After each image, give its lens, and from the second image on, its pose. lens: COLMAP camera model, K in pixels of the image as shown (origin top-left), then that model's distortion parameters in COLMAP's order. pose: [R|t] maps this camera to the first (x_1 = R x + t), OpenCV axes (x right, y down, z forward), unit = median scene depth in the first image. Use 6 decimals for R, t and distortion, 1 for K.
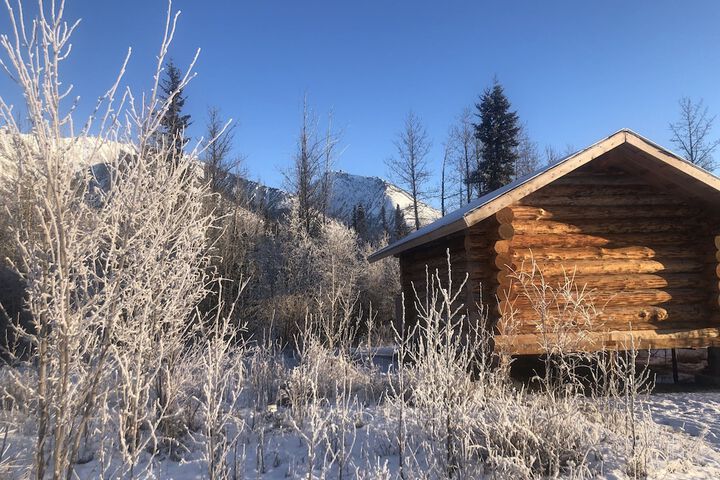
lens RADIAL K [[595.9, 0, 360.0], [0, 595.9, 240.0], [0, 0, 1]] dist [0.082557, -0.122115]
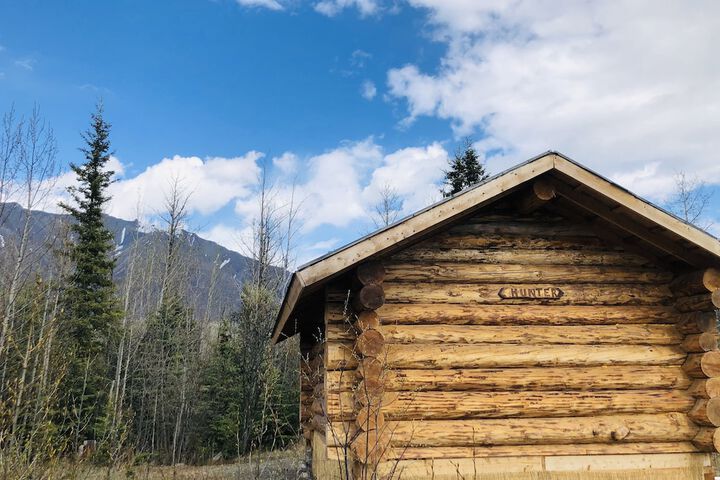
lens RADIAL K [[595.9, 0, 360.0], [0, 595.9, 240.0], [0, 0, 1]] dist [0.082557, -0.122115]
pose [[0.999827, 0.014907, -0.011149, 0.212883], [-0.016240, 0.991241, -0.131061, 0.008925], [0.009098, 0.131220, 0.991312, 0.310846]]
